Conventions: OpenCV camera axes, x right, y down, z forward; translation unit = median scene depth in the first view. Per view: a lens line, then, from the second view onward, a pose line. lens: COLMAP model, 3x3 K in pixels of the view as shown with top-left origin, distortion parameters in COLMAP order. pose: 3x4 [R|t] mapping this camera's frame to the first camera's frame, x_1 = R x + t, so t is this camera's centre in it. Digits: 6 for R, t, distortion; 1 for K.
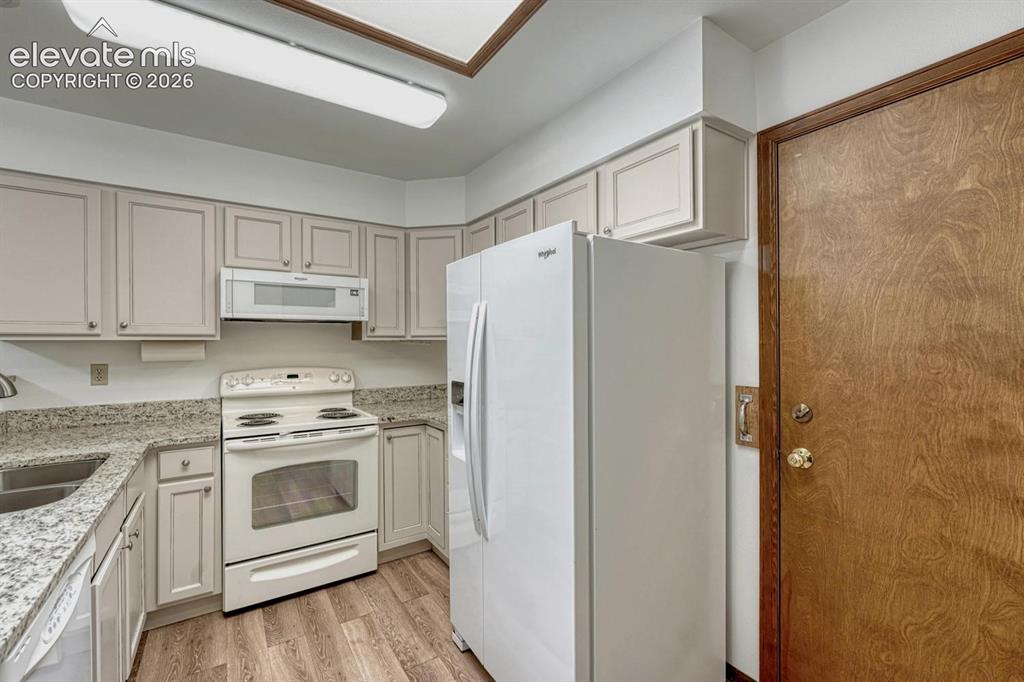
lens RADIAL K [[434.1, 0, 508.4], [0, 434.1, 342.7], [0, 0, 1]] dist [-0.003054, -0.000115]
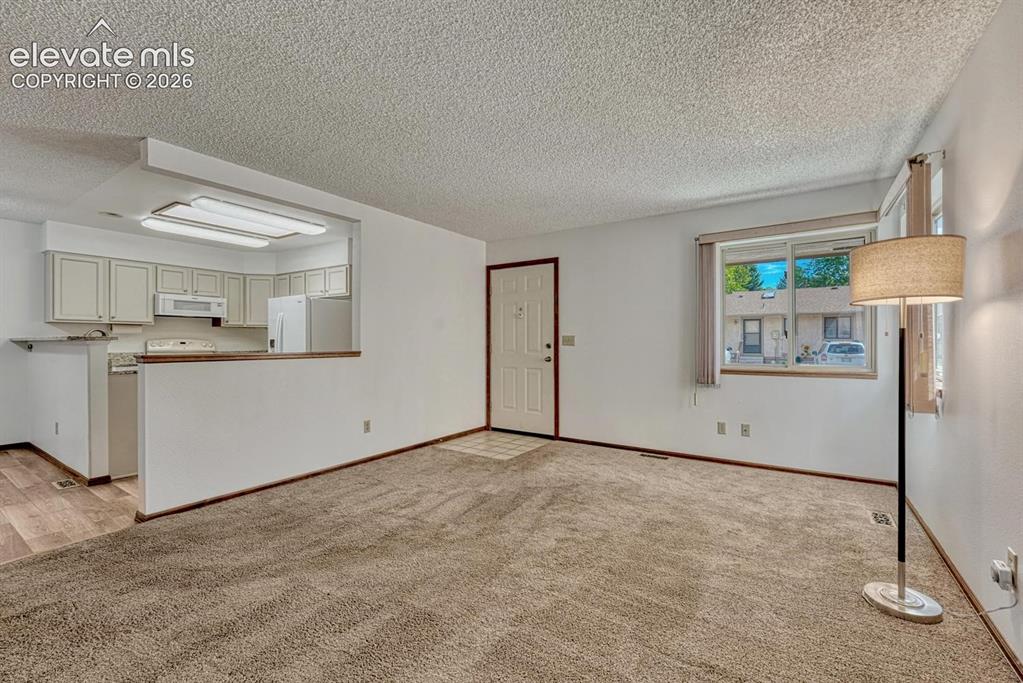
lens RADIAL K [[443.8, 0, 511.5], [0, 443.8, 341.5], [0, 0, 1]] dist [-0.003180, -0.000197]
pose [[0.924872, 0.005771, 0.380234, 0.192090], [-0.004057, 0.999978, -0.005309, 0.090355], [-0.380256, 0.003367, 0.924875, -1.912582]]
